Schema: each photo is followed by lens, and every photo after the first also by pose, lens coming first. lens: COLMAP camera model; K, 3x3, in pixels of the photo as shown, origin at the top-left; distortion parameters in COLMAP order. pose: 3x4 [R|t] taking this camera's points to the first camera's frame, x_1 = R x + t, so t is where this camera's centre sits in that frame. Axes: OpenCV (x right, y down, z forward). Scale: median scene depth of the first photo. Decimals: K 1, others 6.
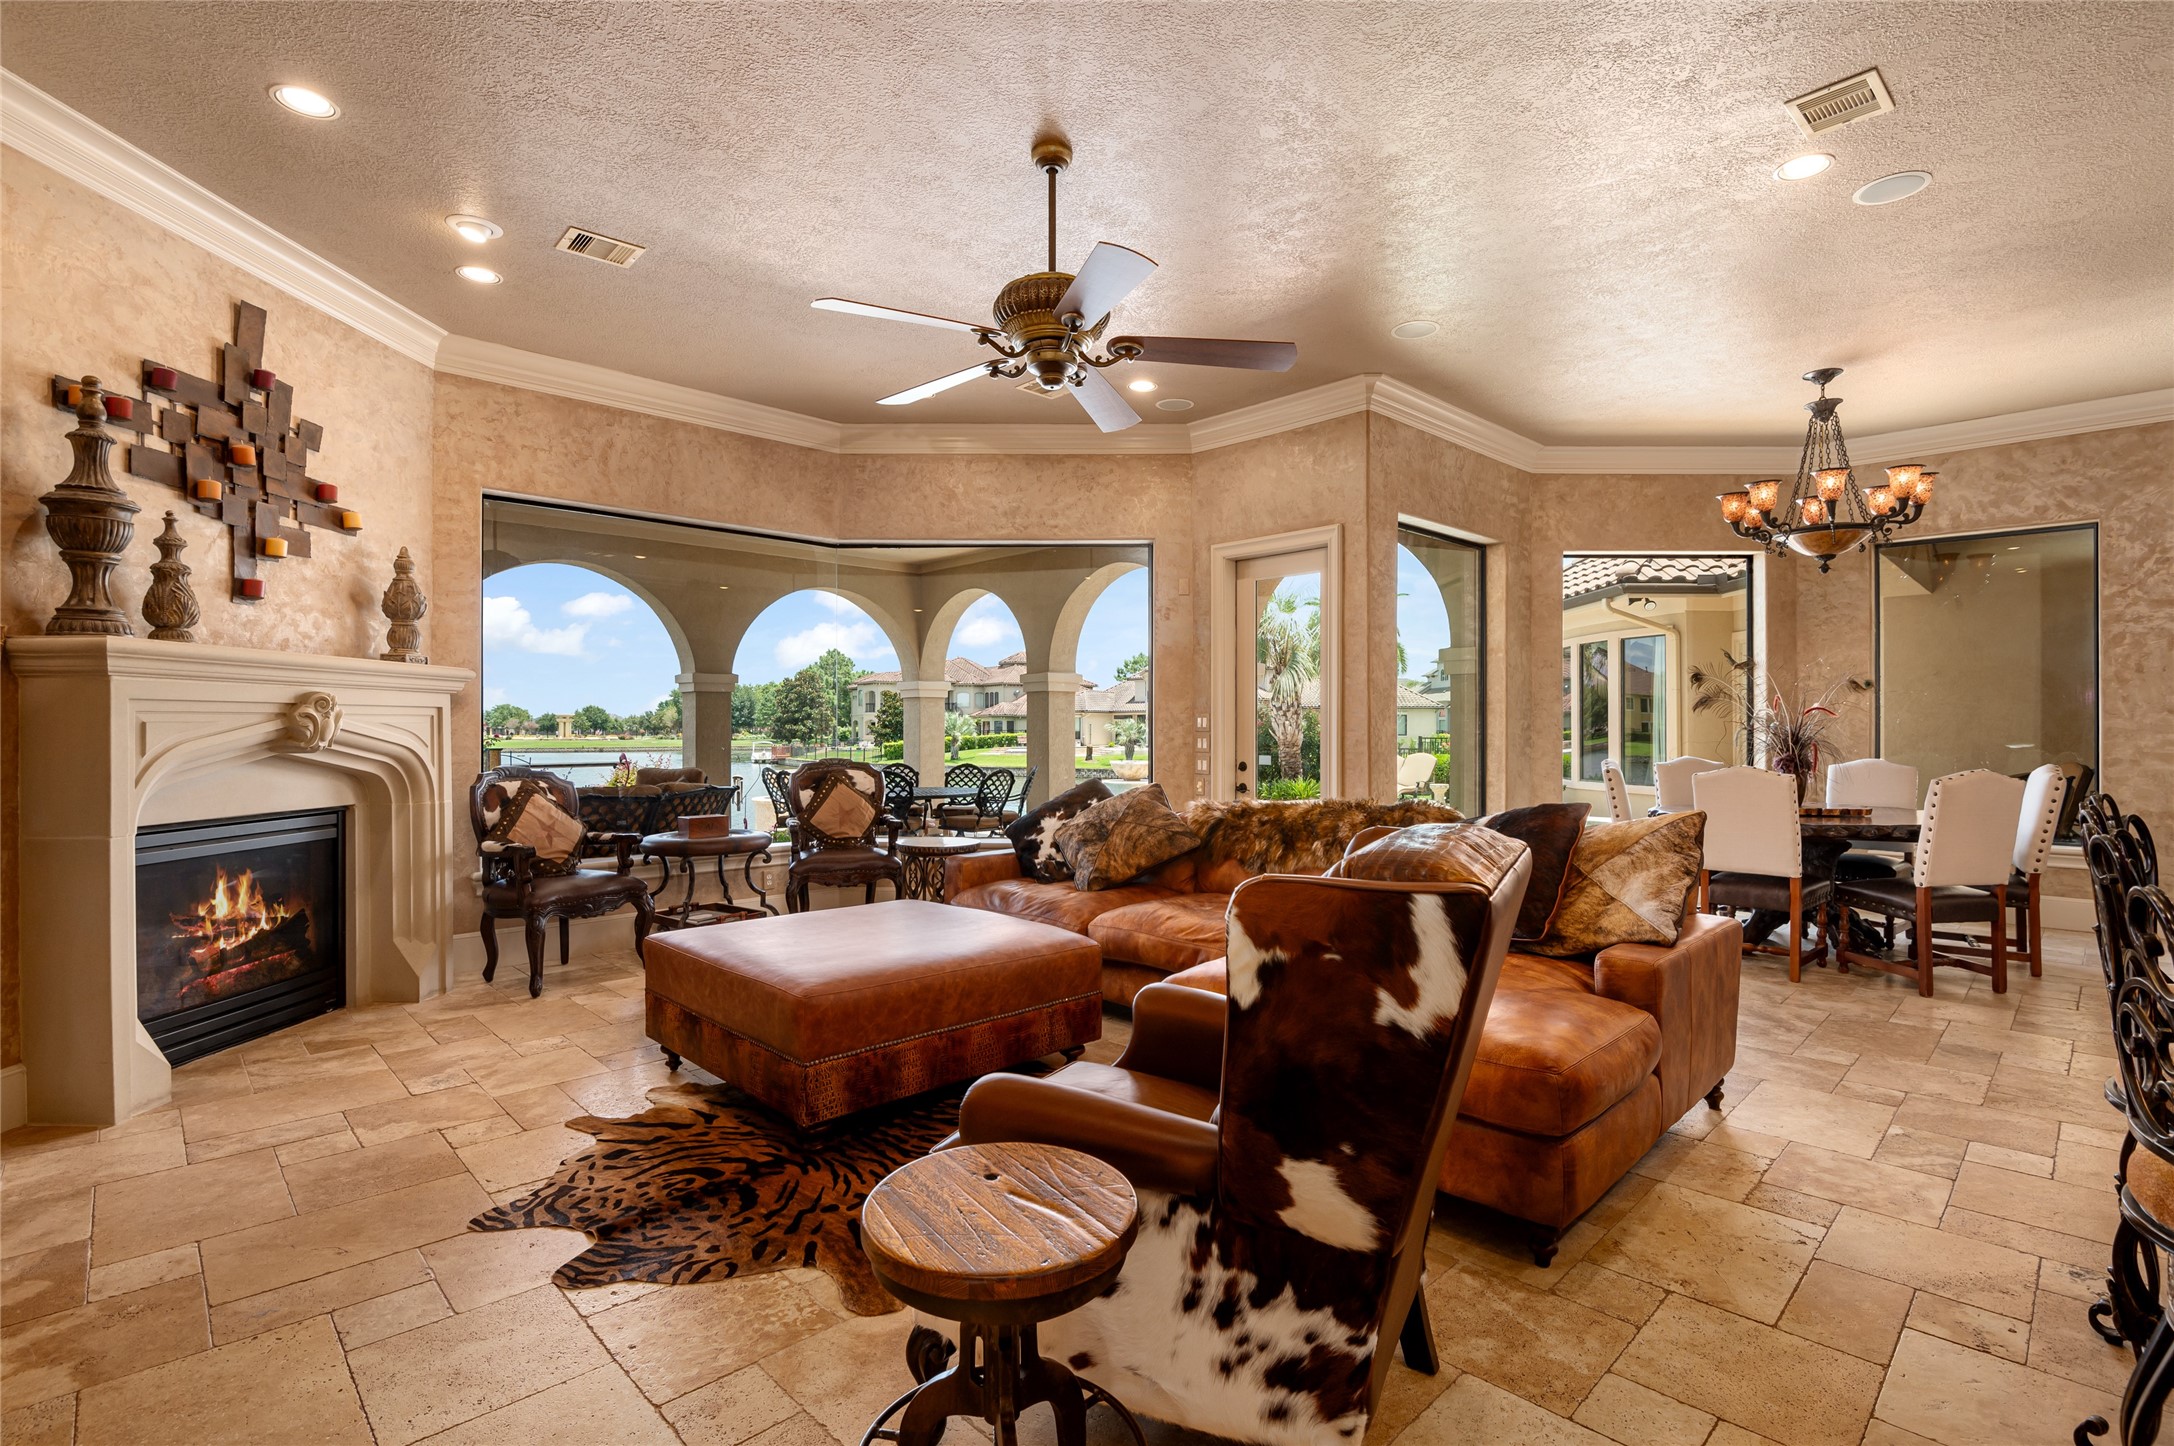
lens RADIAL K [[1004.2, 0, 1086.5], [0, 1004.2, 729.9], [0, 0, 1]] dist [-0.013715, -0.000122]
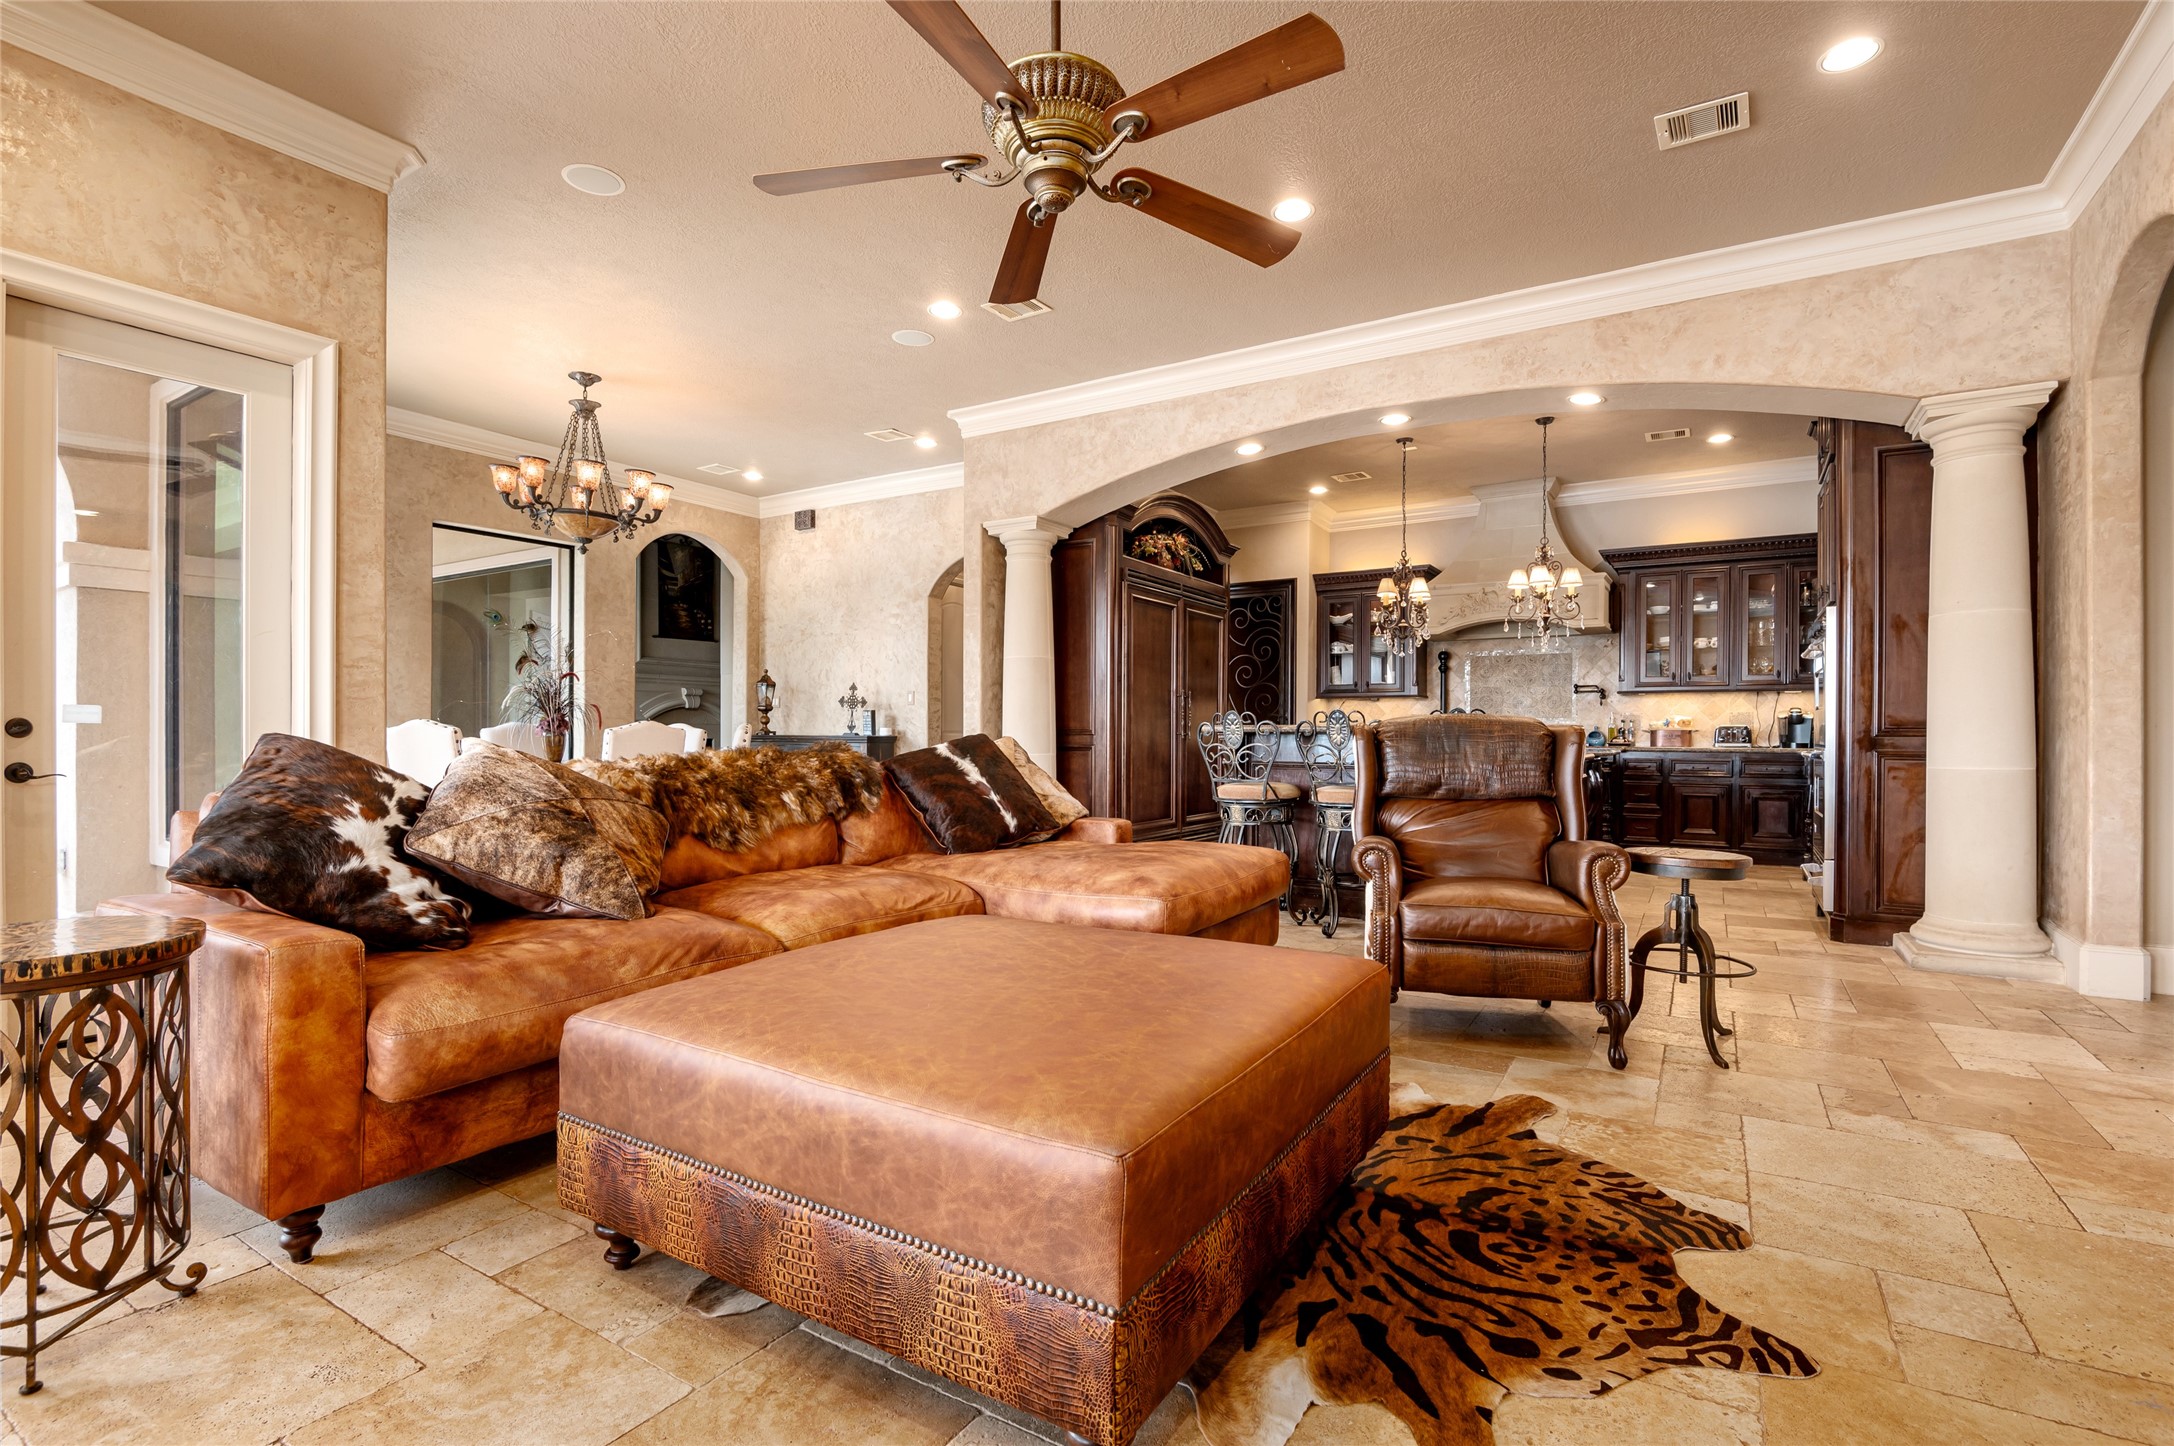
lens RADIAL K [[1004.2, 0, 1085.4], [0, 1004.2, 724.6], [0, 0, 1]] dist [-0.013715, -0.000122]
pose [[-0.236728, 0.000042, 0.971576, -1.005715], [-0.000086, 1.000000, -0.000064, 0.078646], [-0.971576, -0.000099, -0.236728, 1.435466]]
